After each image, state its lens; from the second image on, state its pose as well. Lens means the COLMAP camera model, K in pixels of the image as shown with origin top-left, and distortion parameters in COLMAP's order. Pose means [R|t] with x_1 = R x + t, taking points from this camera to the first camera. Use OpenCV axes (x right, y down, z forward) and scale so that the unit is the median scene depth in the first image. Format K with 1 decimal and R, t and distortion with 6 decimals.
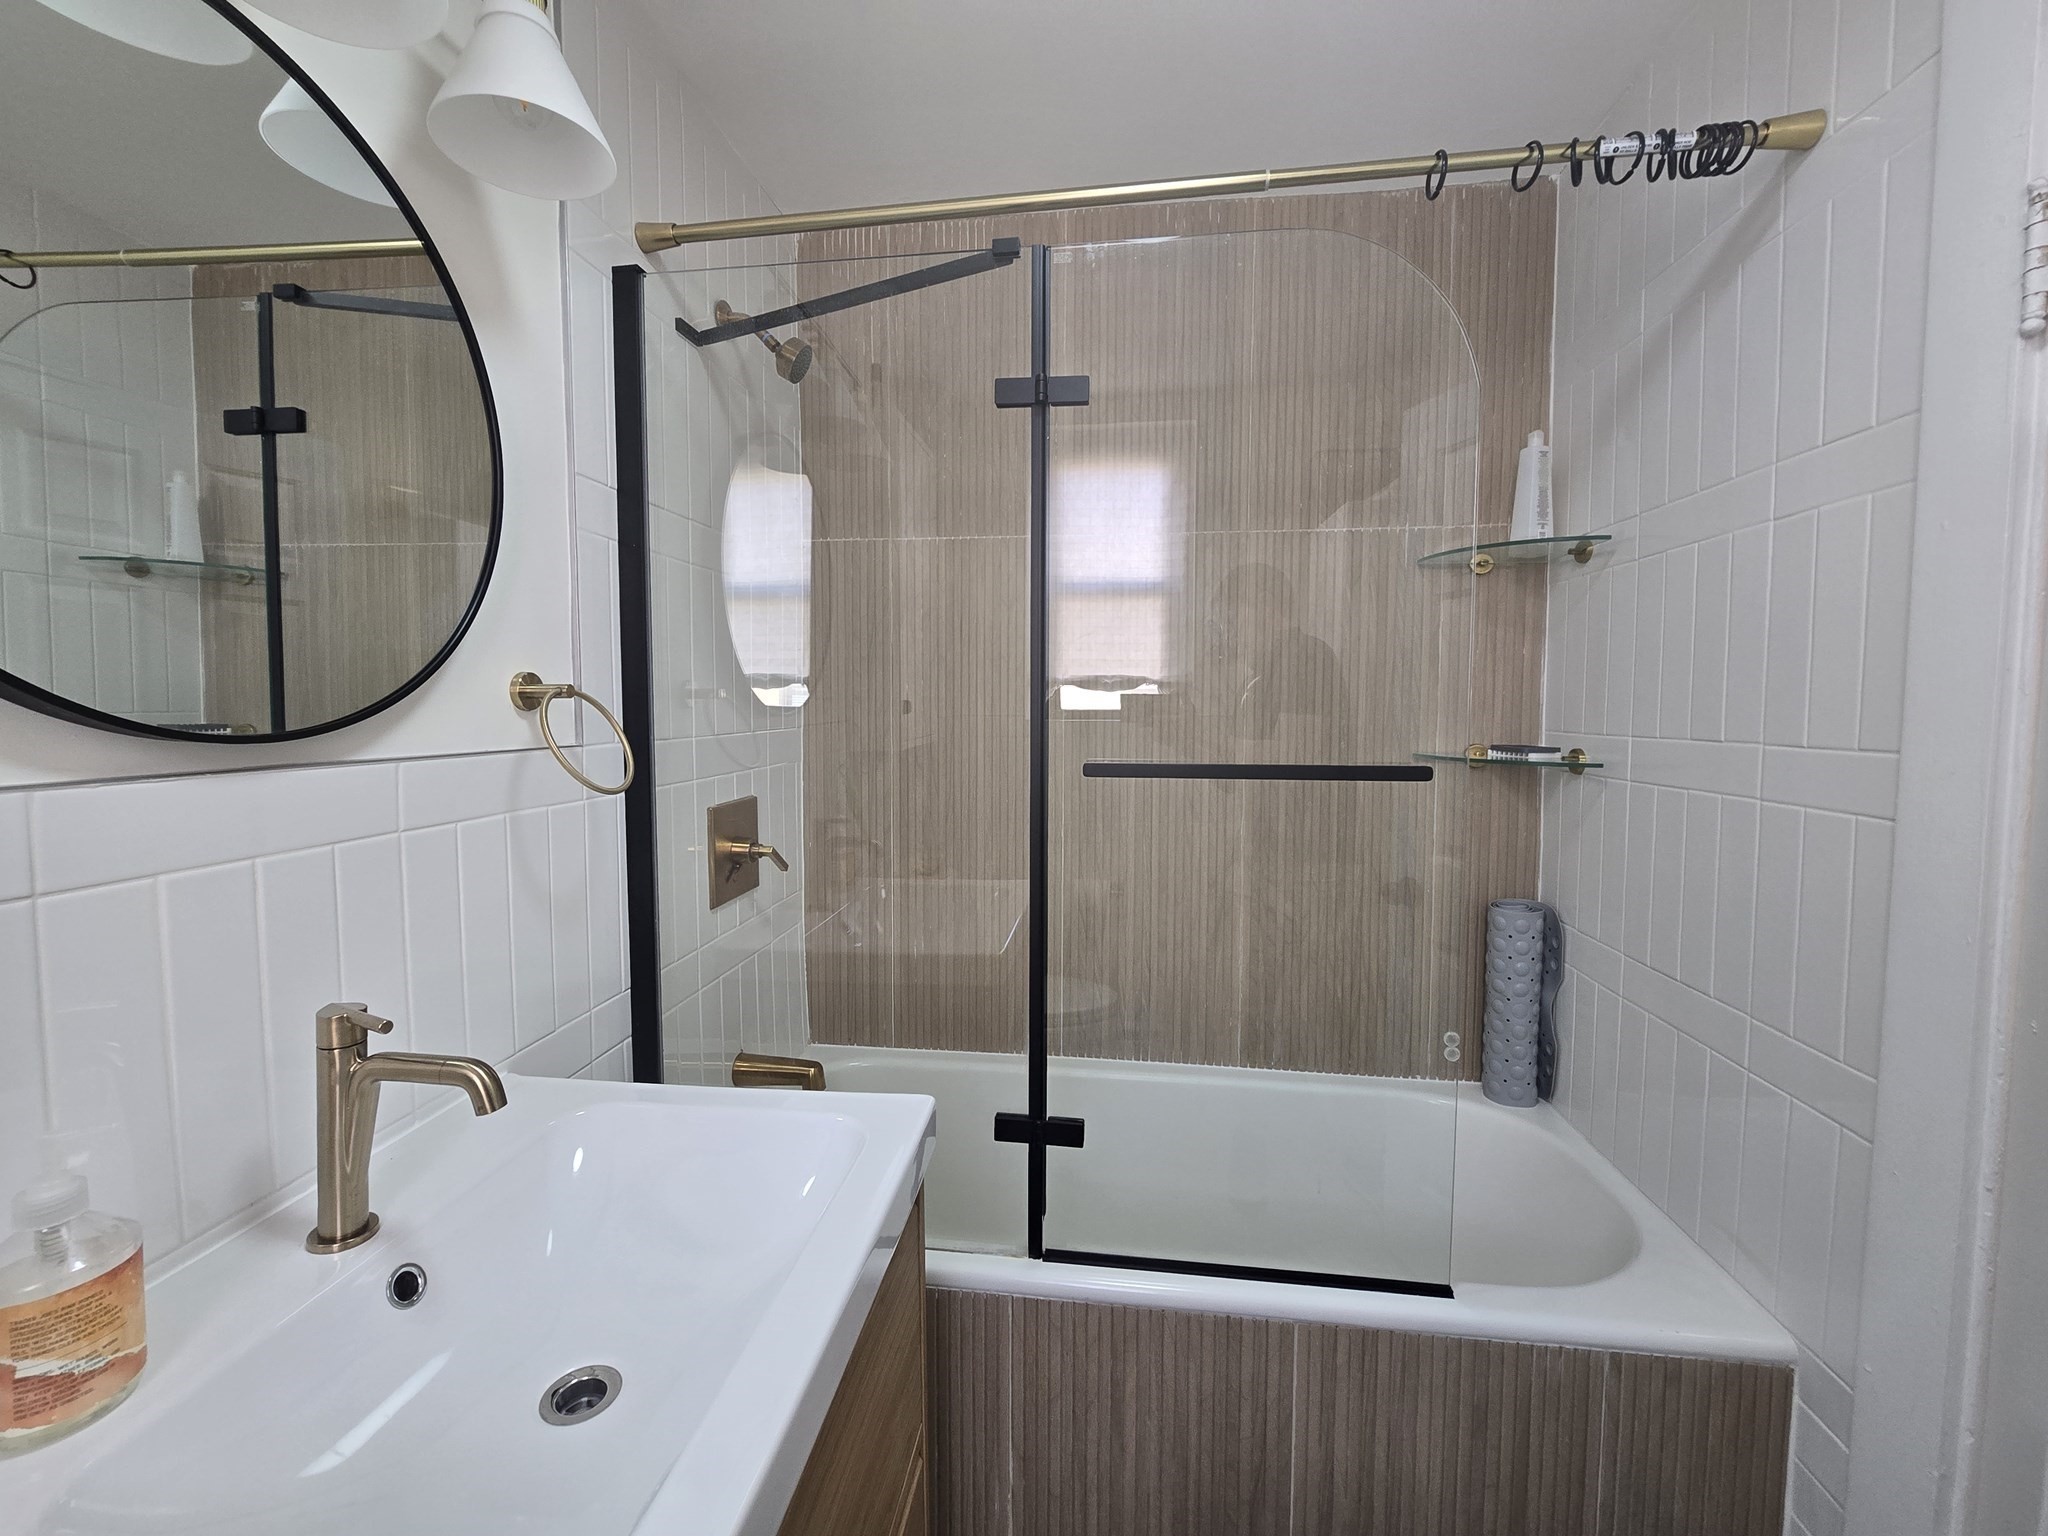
lens RADIAL K [[840.1, 0, 998.6], [0, 840.1, 749.4], [0, 0, 1]] dist [-0.002057, 0.000222]
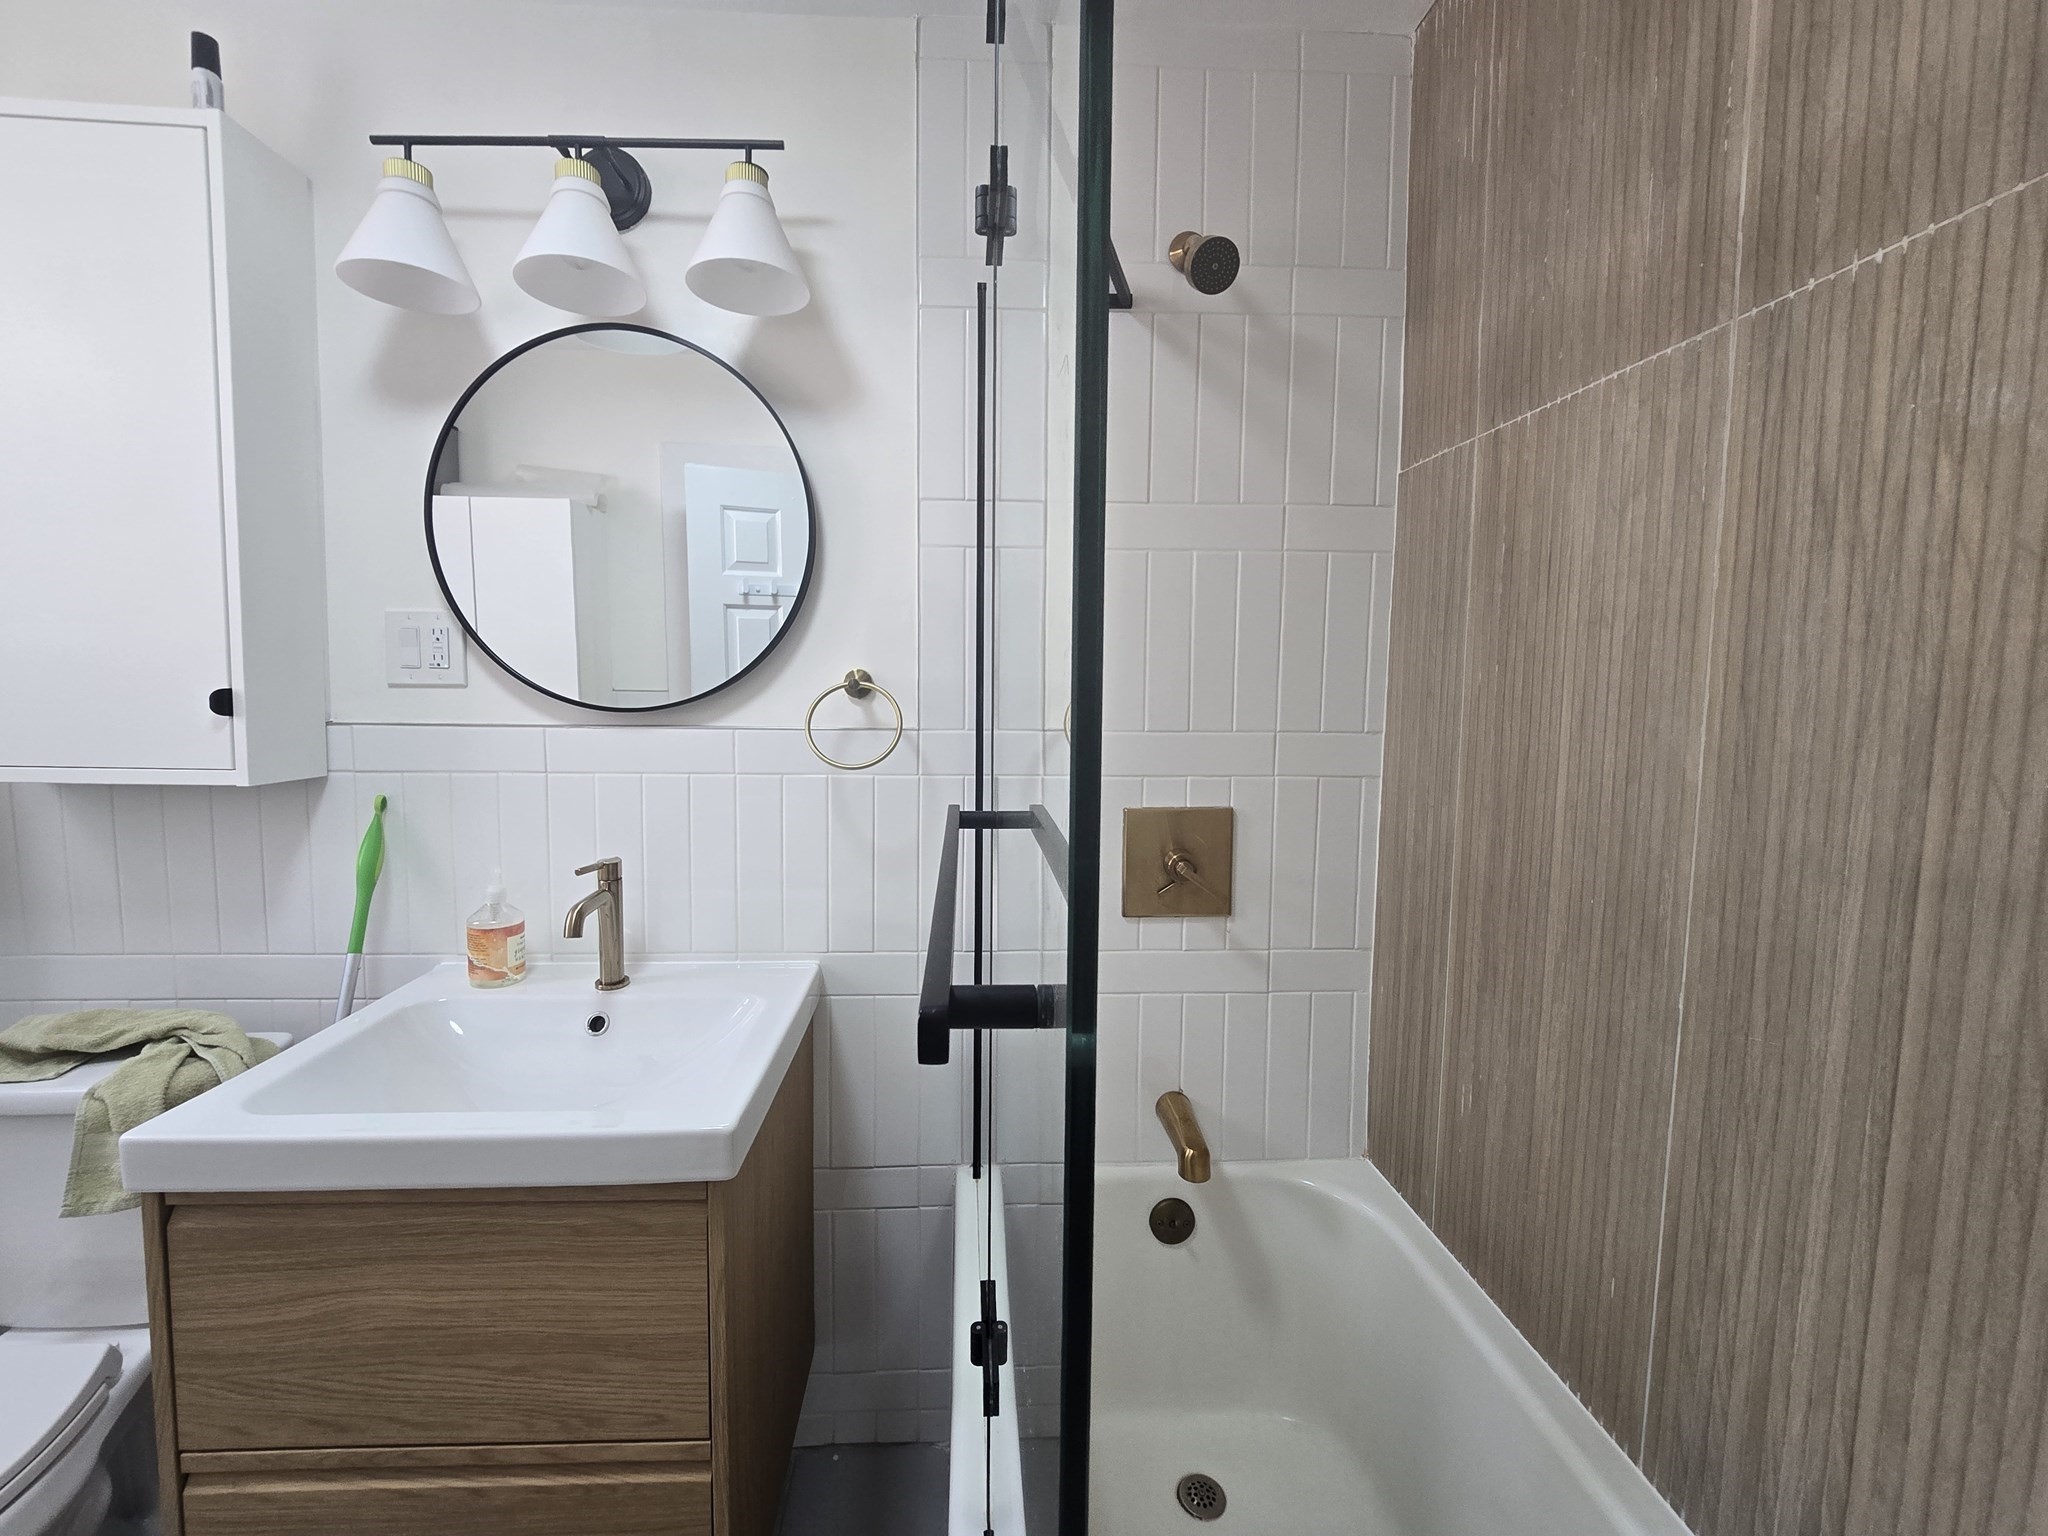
lens RADIAL K [[840.1, 0, 998.6], [0, 840.1, 749.4], [0, 0, 1]] dist [-0.002057, 0.000222]
pose [[0.198553, 0.083801, -0.976501, 0.554271], [-0.064642, 0.995288, 0.072269, -0.055690], [0.977956, 0.048774, 0.203035, 0.704170]]
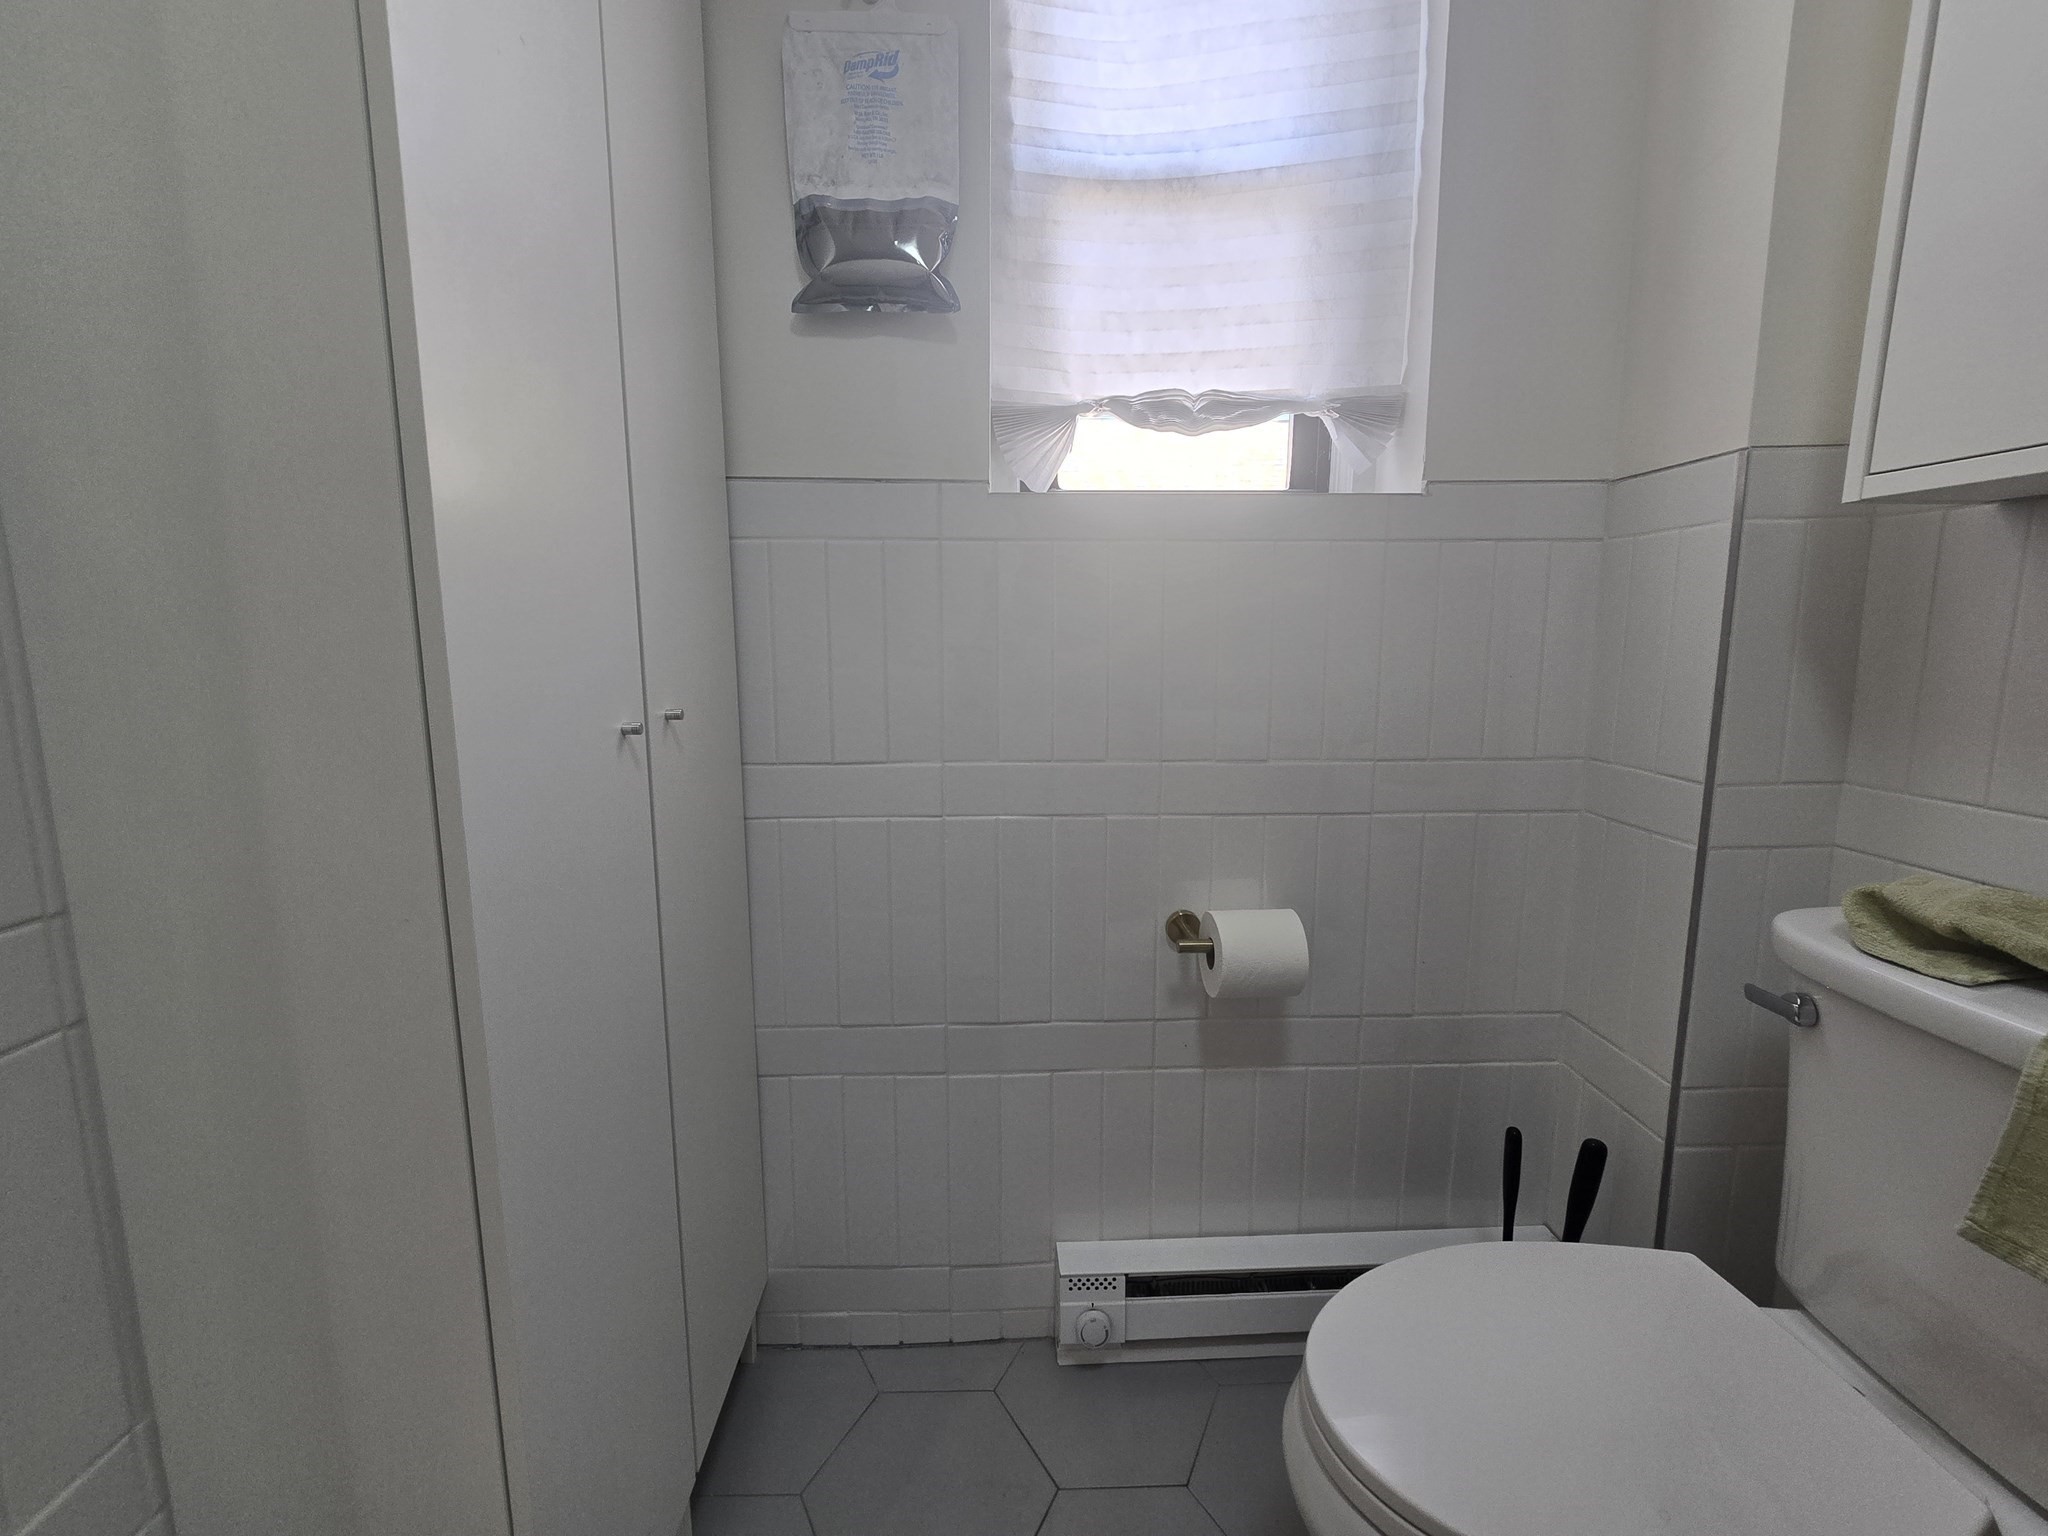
lens RADIAL K [[840.1, 0, 998.6], [0, 840.1, 749.4], [0, 0, 1]] dist [-0.002057, 0.000222]
pose [[-0.985966, 0.039347, -0.162246, 0.217302], [0.007734, 0.981551, 0.191043, 0.151002], [0.166770, 0.187107, -0.968080, 0.337021]]
